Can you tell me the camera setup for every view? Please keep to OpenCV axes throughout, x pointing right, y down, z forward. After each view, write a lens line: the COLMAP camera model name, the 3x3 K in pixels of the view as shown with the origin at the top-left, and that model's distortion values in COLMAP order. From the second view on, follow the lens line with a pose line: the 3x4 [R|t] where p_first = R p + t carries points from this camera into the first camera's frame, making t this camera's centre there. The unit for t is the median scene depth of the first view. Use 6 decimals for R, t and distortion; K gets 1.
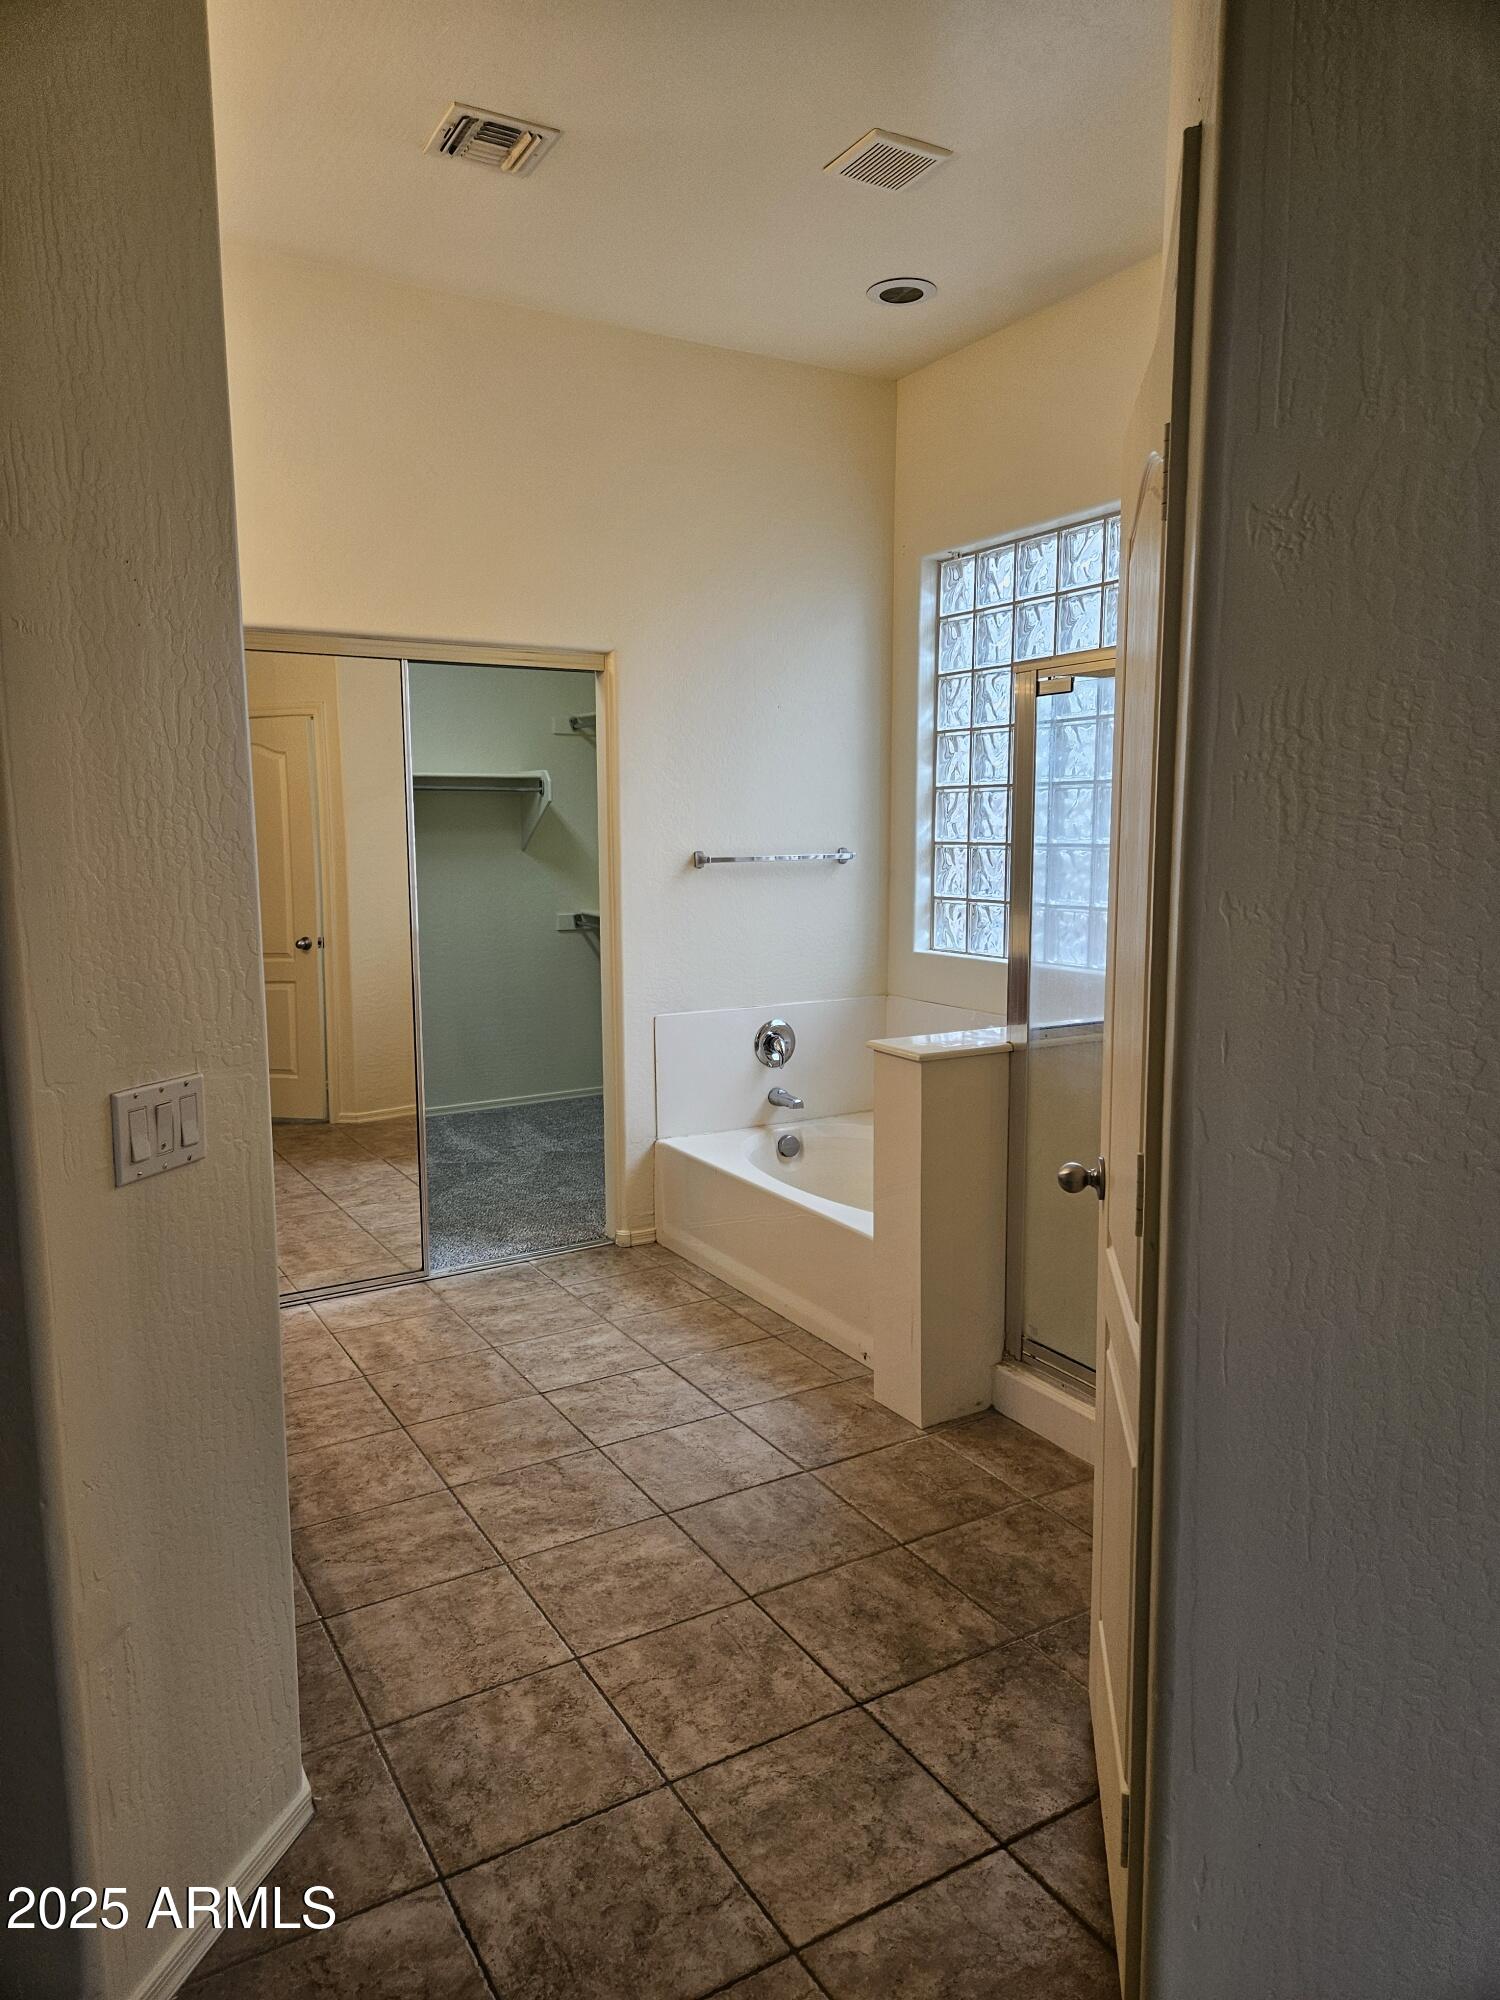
lens RADIAL K [[1351.9, 0, 765.2], [0, 1351.9, 992.5], [0, 0, 1]] dist [0.017411, -0.022807]
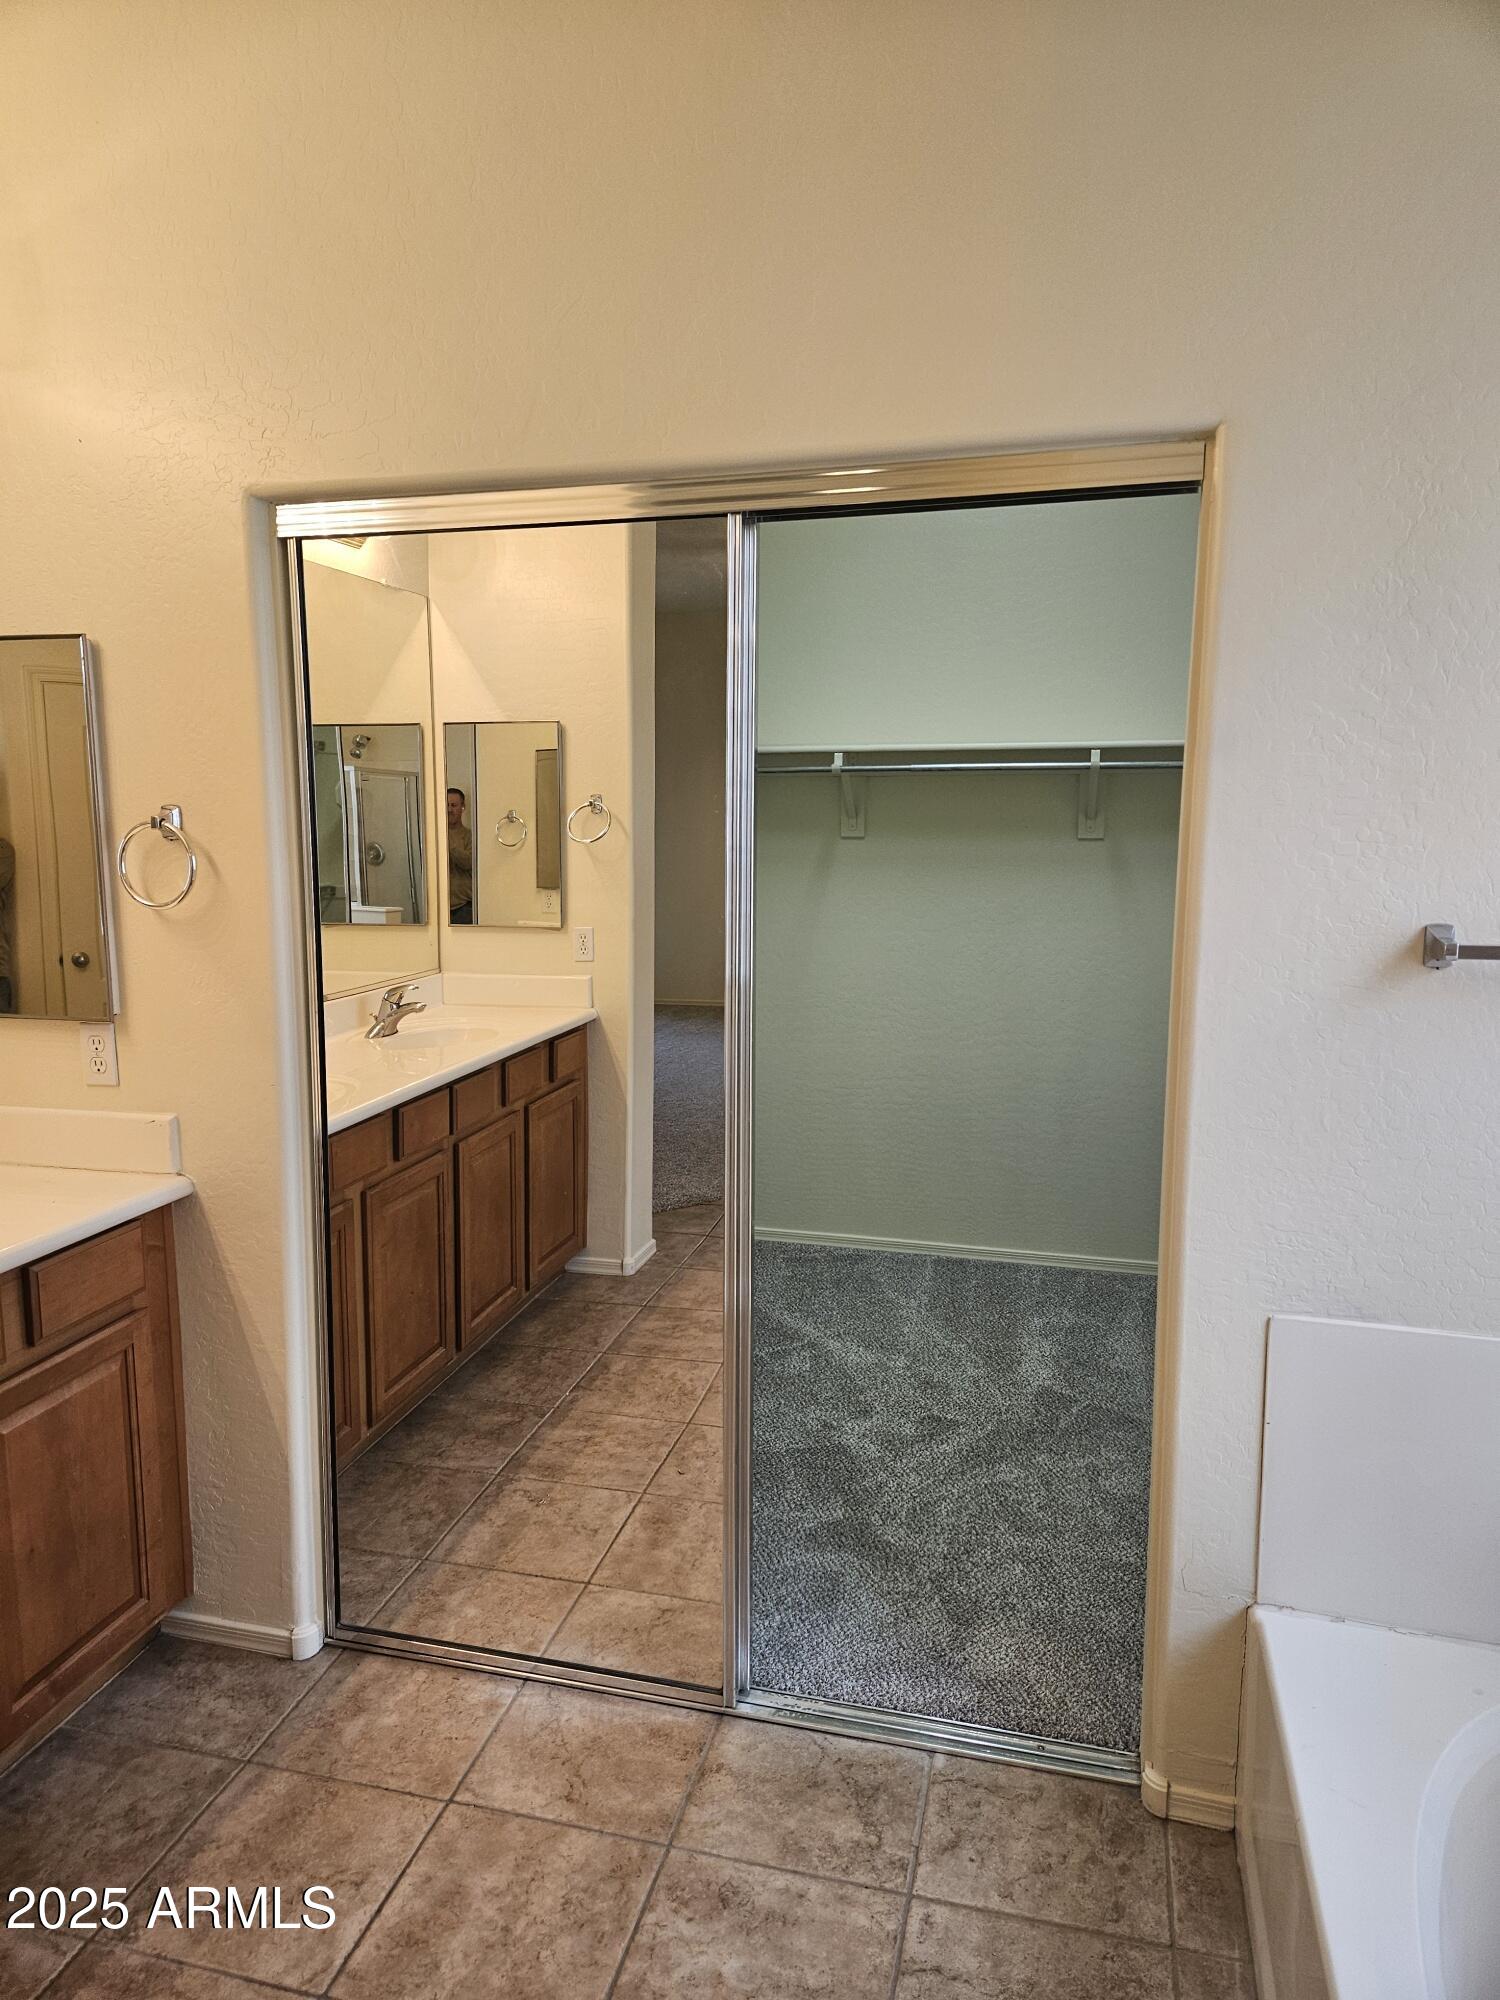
lens RADIAL K [[1351.9, 0, 723.7], [0, 1351.9, 974.1], [0, 0, 1]] dist [0.017411, -0.022807]
pose [[0.697998, 0.099562, -0.709144, 0.086643], [-0.096162, 0.994350, 0.044953, -0.090753], [0.709613, 0.036816, 0.703629, 0.602826]]
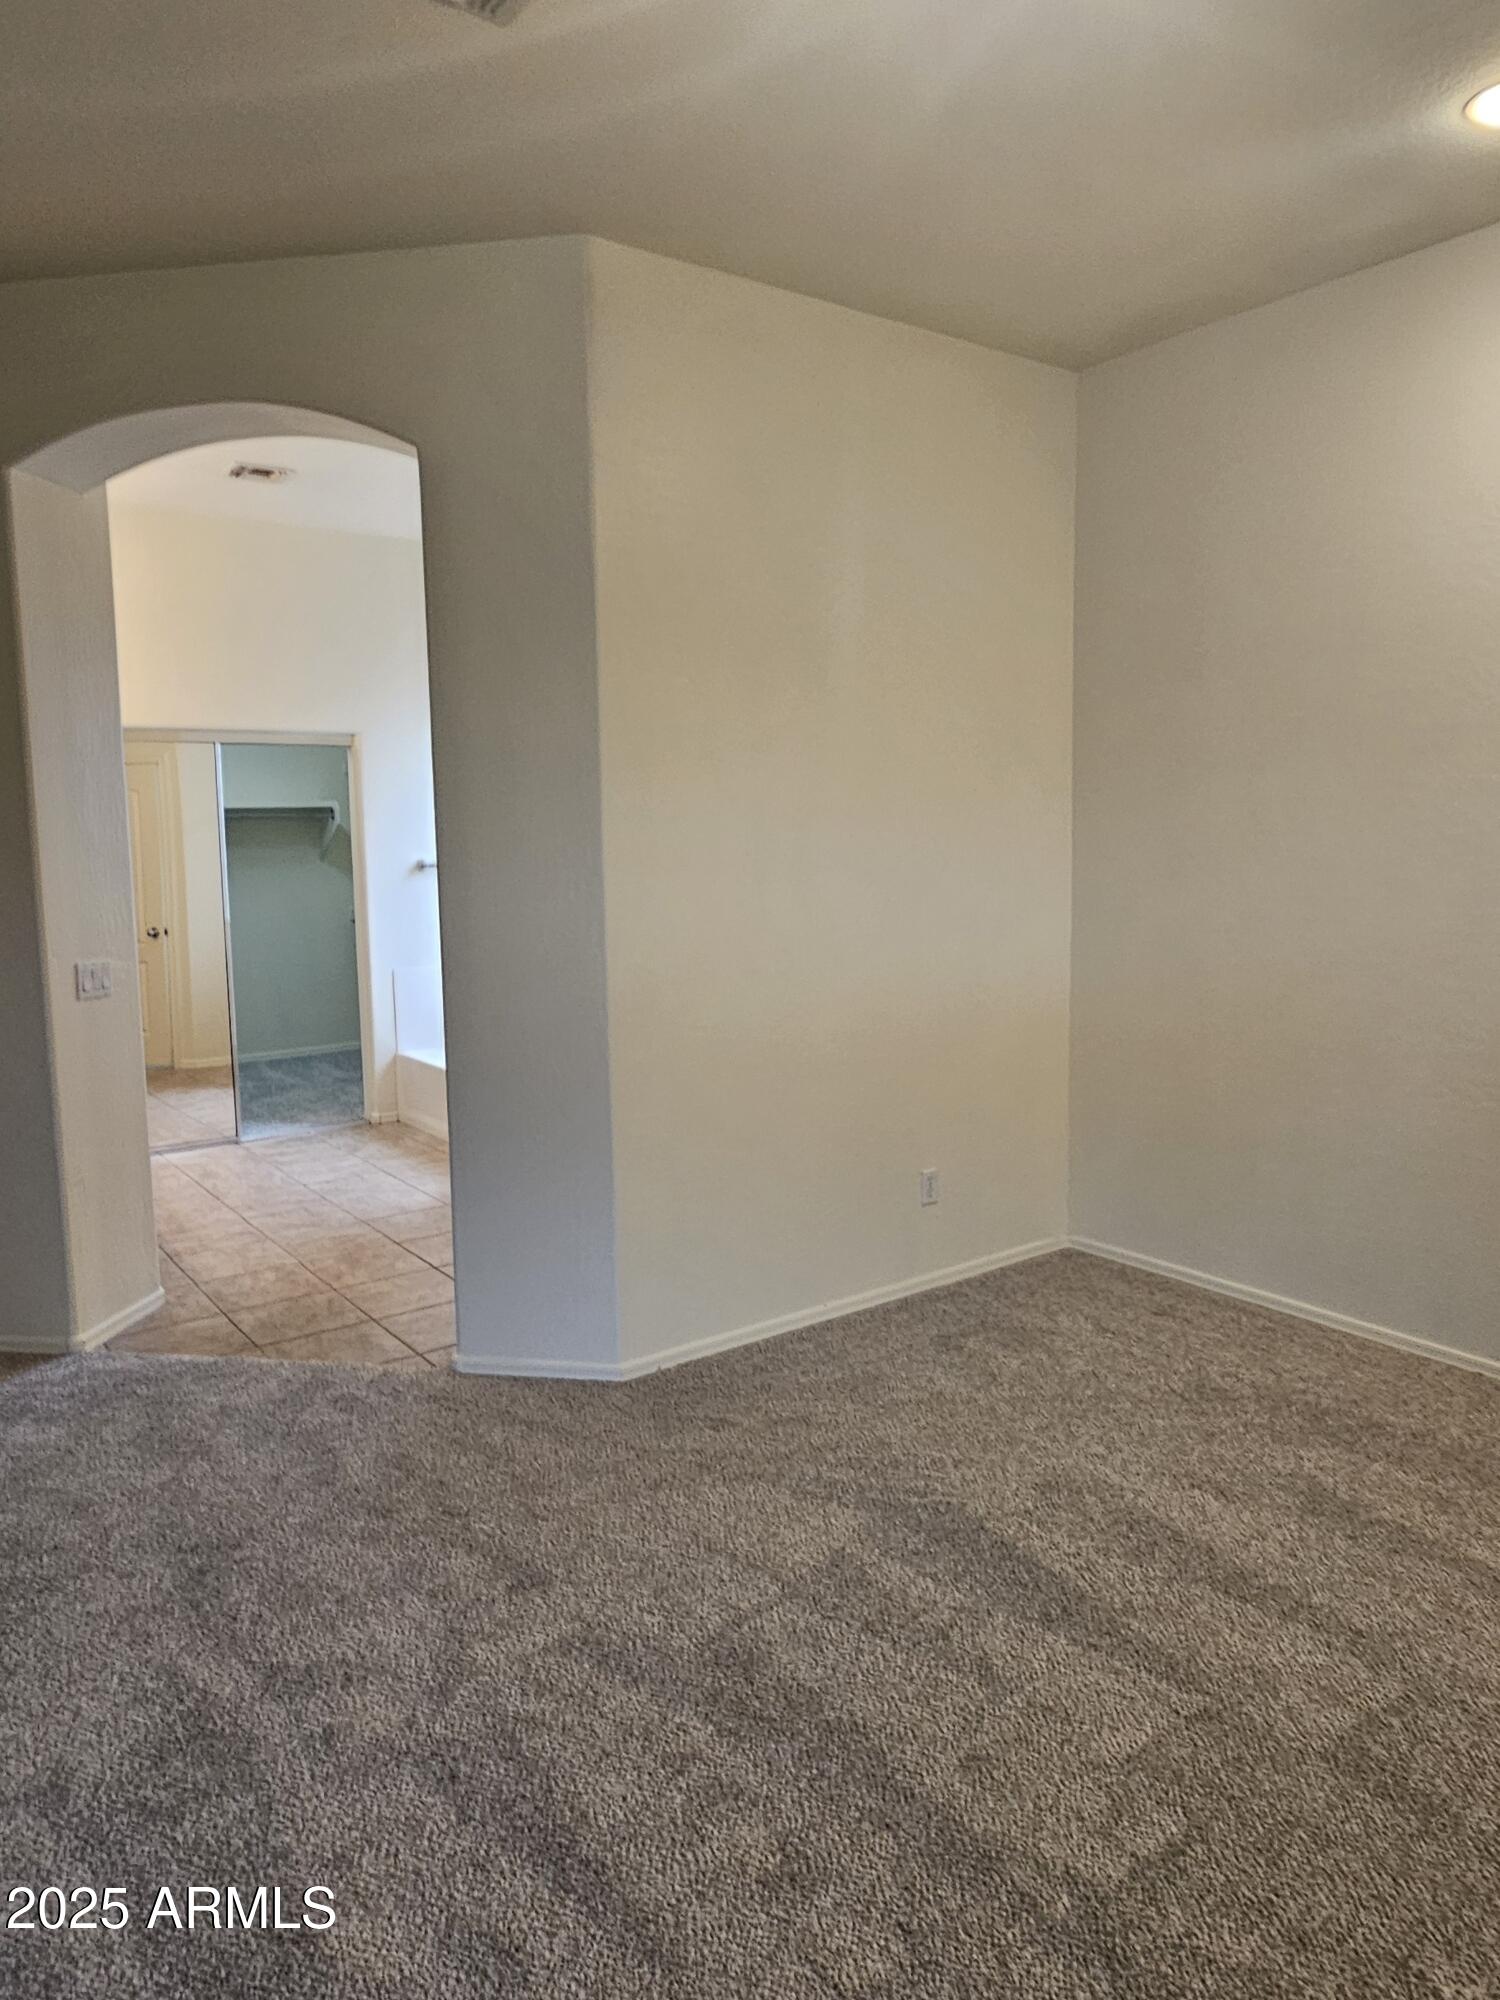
lens RADIAL K [[1351.9, 0, 744.9], [0, 1351.9, 994.3], [0, 0, 1]] dist [0.017411, -0.022807]
pose [[0.996295, -0.009245, 0.085500, 0.191699], [0.009720, 0.999940, -0.005142, 0.060413], [-0.085447, 0.005954, 0.996325, -0.580737]]
